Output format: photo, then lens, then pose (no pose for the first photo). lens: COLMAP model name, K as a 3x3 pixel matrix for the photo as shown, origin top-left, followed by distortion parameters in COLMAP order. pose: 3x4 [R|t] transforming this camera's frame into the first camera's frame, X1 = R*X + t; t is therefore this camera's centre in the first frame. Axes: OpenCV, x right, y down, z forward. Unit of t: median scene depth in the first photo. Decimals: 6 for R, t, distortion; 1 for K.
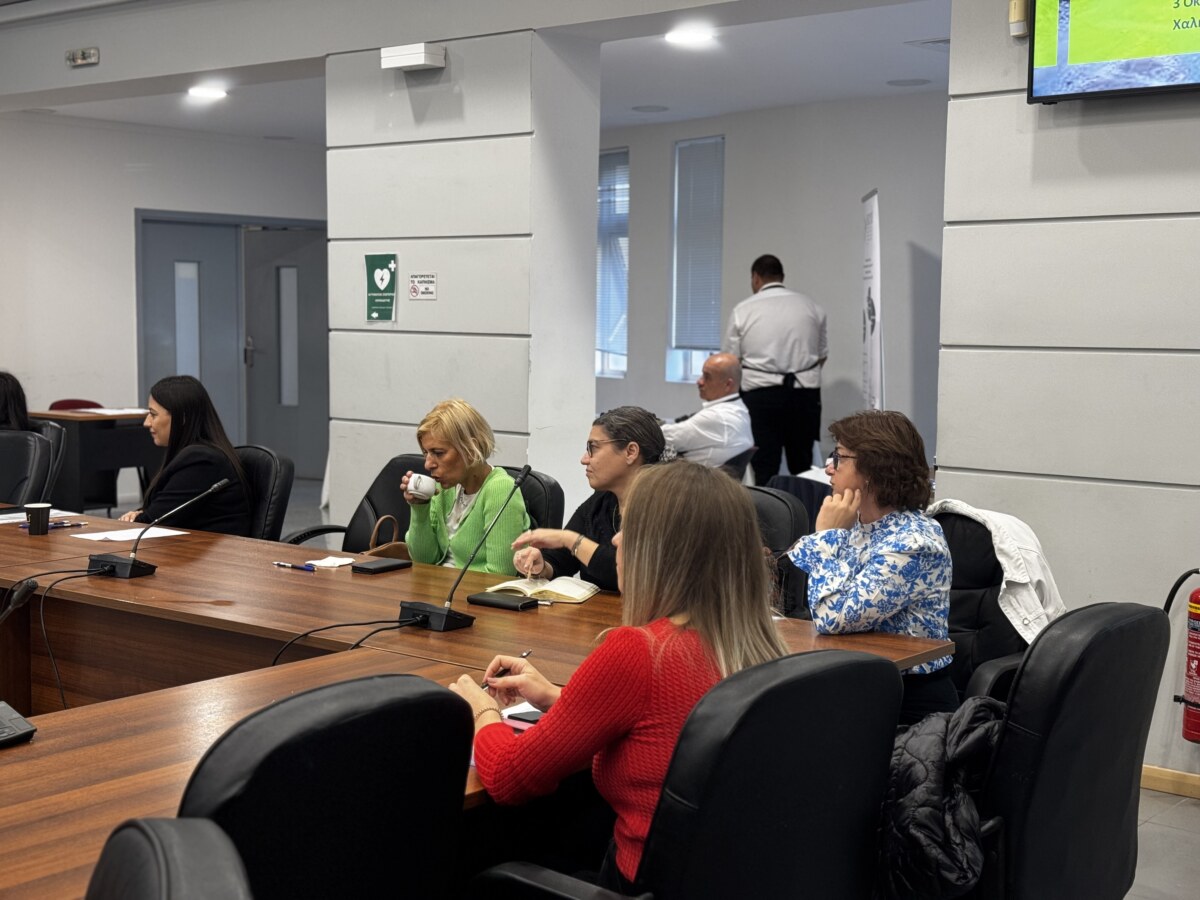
lens RADIAL K [[1663.5, 0, 600.2], [0, 1663.5, 451.6], [0, 0, 1]] dist [0.067239, 0.000000]
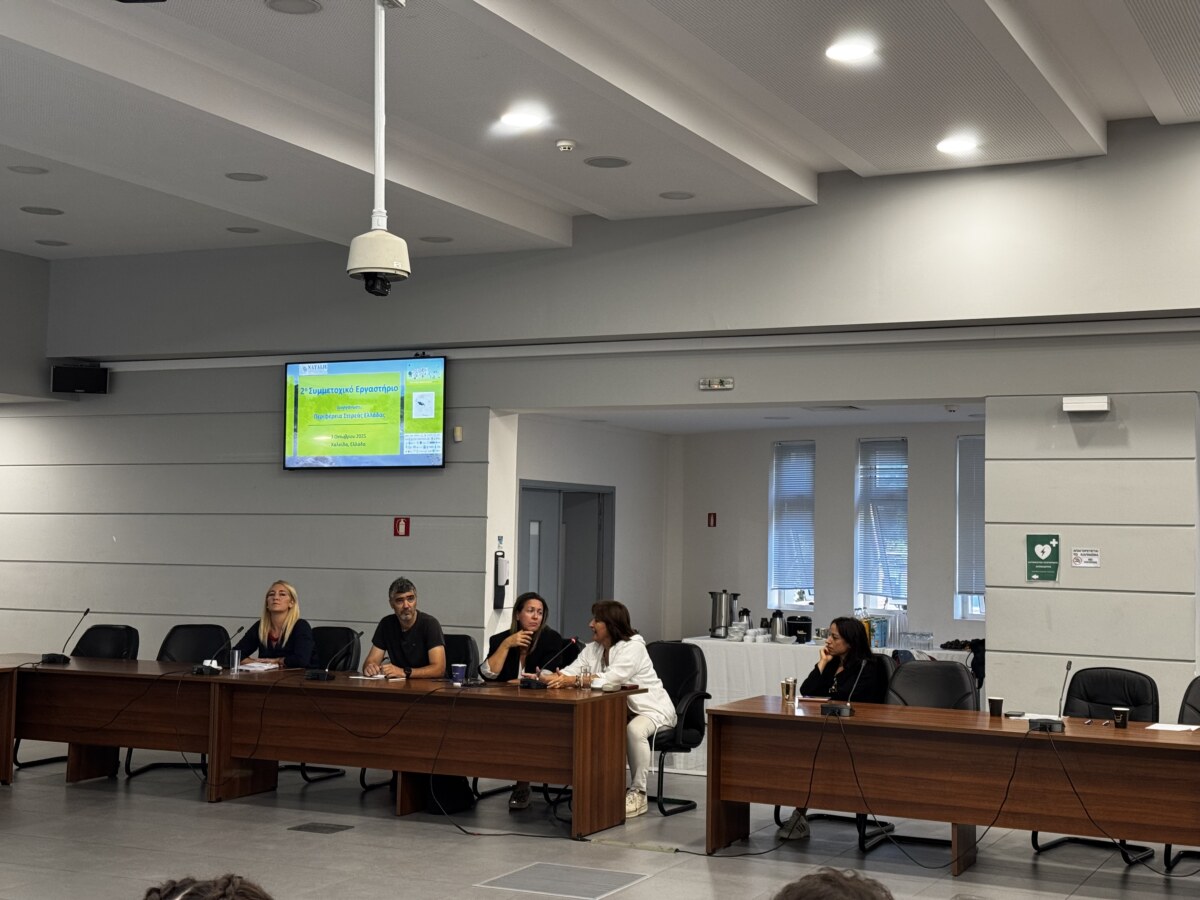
lens RADIAL K [[1663.5, 0, 599.9], [0, 1663.5, 448.6], [0, 0, 1]] dist [0.067239, 0.000000]
pose [[0.974976, 0.015287, 0.221784, -0.826946], [0.015482, 0.990541, -0.136338, -0.001283], [-0.221771, 0.136360, 0.965517, -0.317556]]
